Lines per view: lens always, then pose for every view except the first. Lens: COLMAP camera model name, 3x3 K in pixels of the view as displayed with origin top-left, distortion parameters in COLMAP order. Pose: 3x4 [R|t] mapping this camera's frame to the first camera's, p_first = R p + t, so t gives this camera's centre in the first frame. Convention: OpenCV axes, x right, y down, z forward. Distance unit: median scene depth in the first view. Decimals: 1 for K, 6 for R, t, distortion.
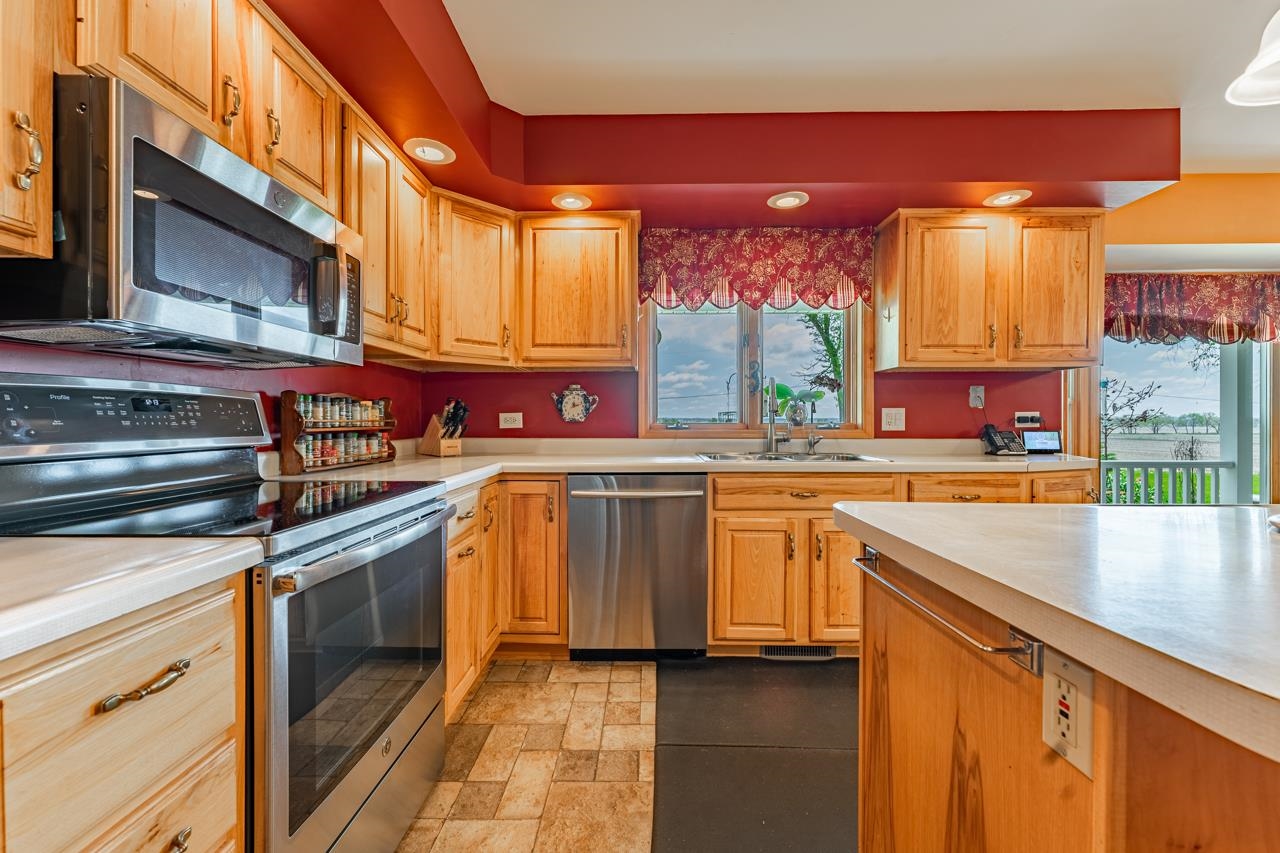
lens RADIAL K [[511.4, 0, 640.2], [0, 511.4, 423.3], [0, 0, 1]] dist [0.000158, 0.000071]
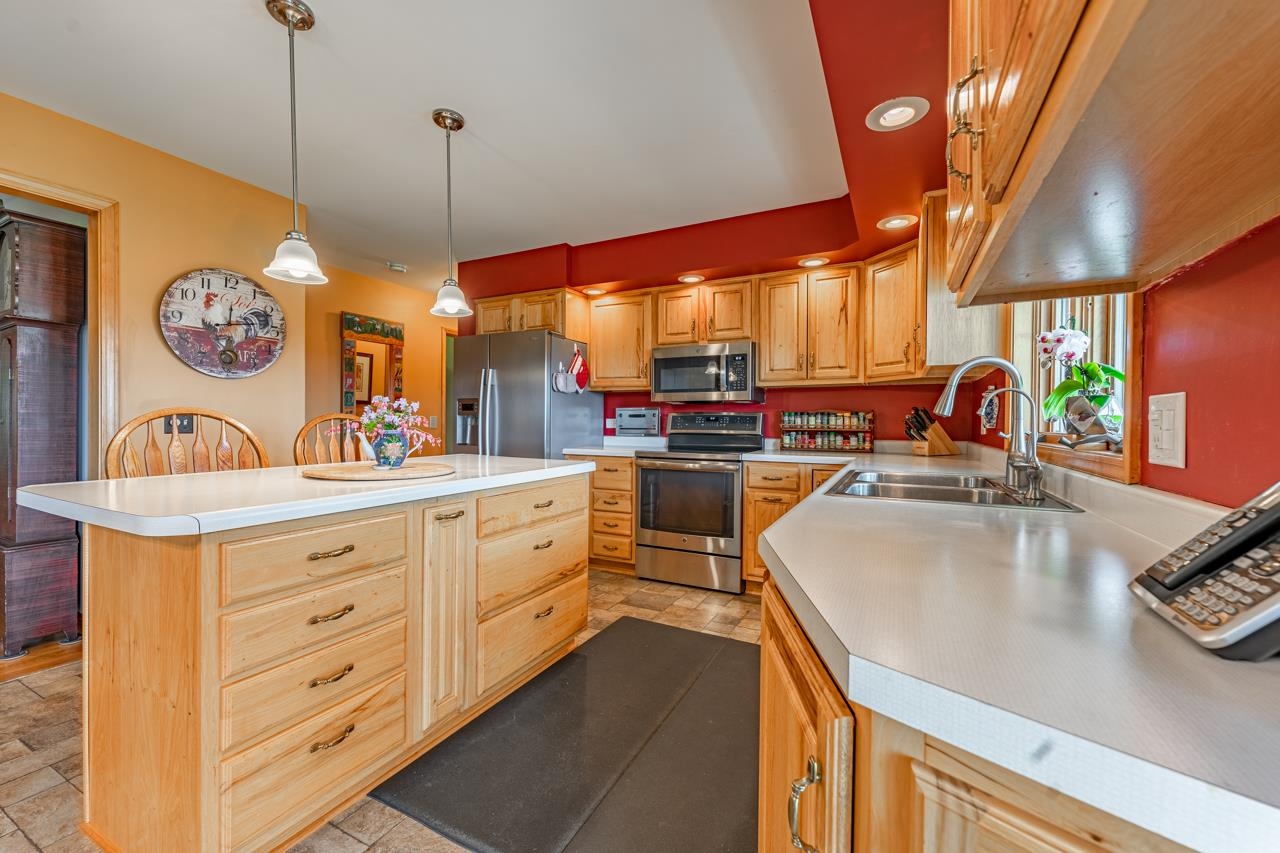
lens RADIAL K [[511.4, 0, 638.6], [0, 511.4, 424.3], [0, 0, 1]] dist [0.000158, 0.000071]
pose [[-0.438337, -0.002200, -0.898808, 1.195383], [-0.014419, 0.999886, 0.004584, -0.007191], [0.898695, 0.014969, -0.438319, 1.114769]]
